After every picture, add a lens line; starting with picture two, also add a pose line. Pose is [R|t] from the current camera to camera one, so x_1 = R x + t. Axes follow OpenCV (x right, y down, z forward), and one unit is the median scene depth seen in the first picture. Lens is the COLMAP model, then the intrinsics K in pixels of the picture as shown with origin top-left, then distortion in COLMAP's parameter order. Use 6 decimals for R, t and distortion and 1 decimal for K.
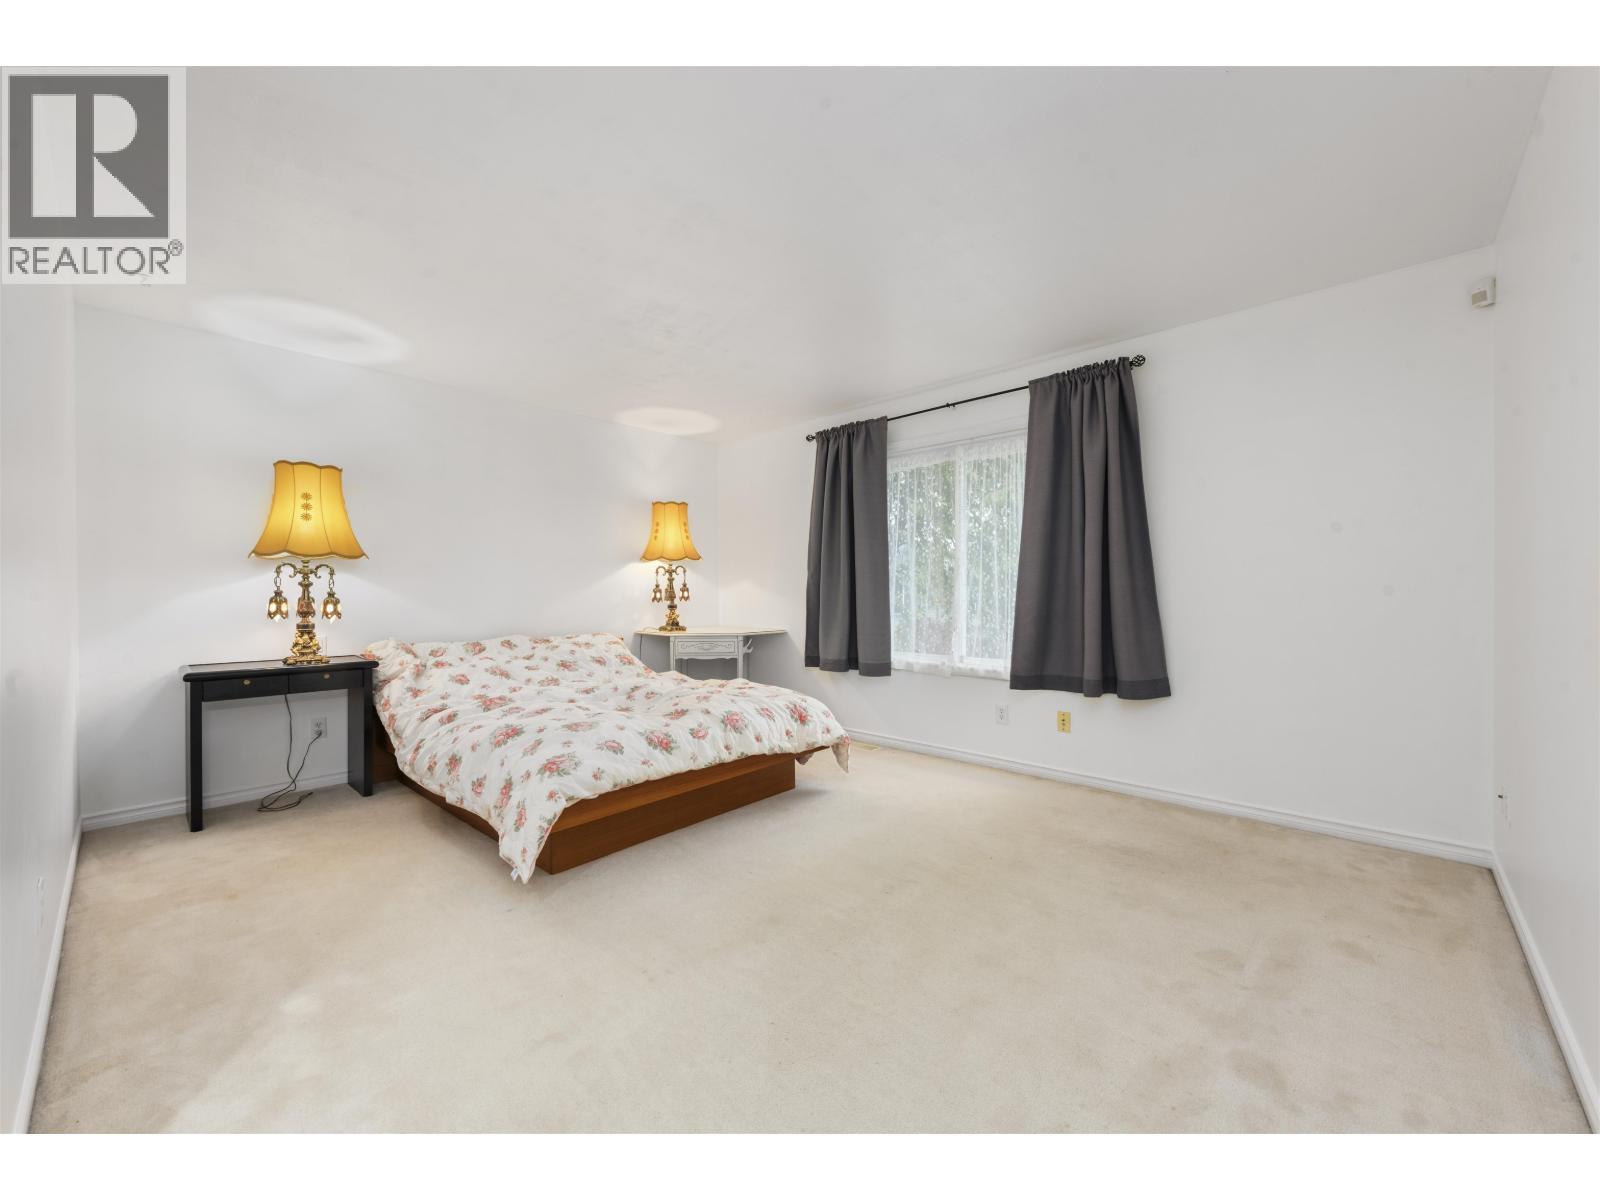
lens RADIAL K [[643.4, 0, 807.1], [0, 643.4, 600.3], [0, 0, 1]] dist [0.009847, -0.001305]
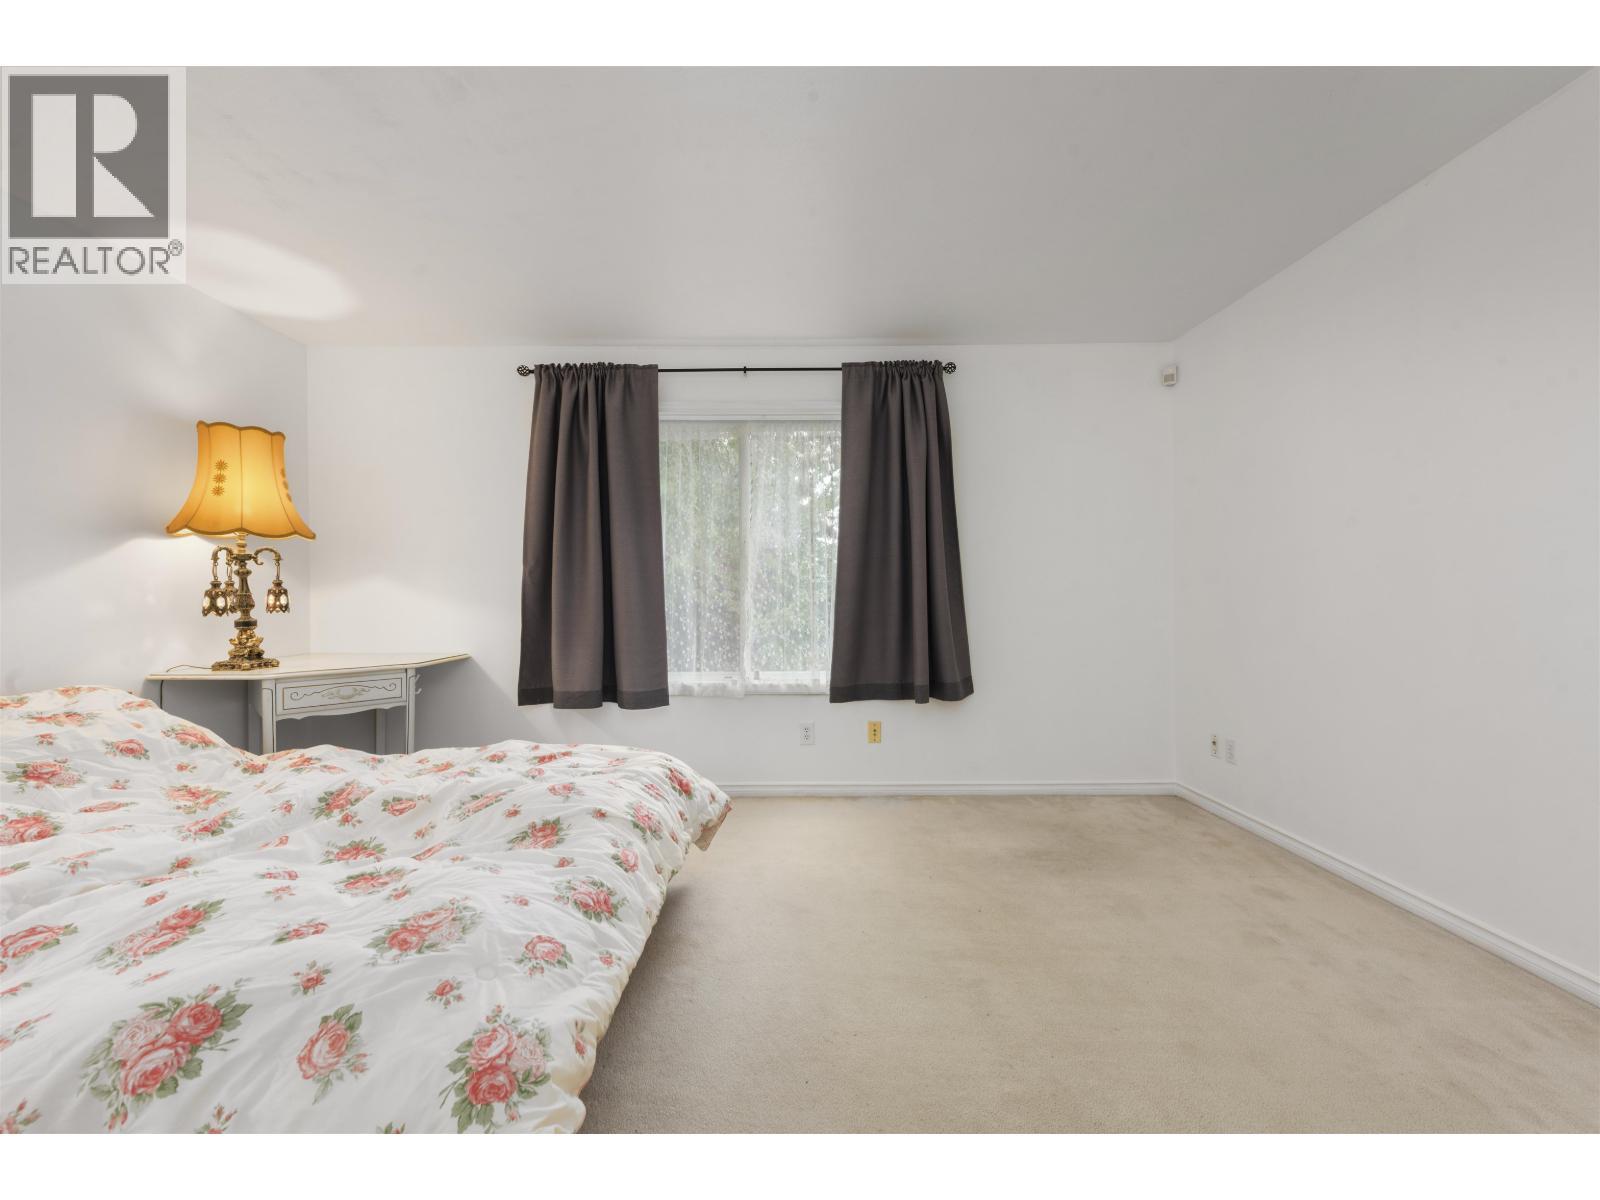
lens RADIAL K [[643.4, 0, 798.6], [0, 643.4, 591.0], [0, 0, 1]] dist [0.009847, -0.001305]
pose [[0.725191, 0.003711, 0.688538, -0.277484], [0.013556, 0.999715, -0.019666, -0.000560], [-0.688415, 0.023595, 0.724933, 0.331110]]
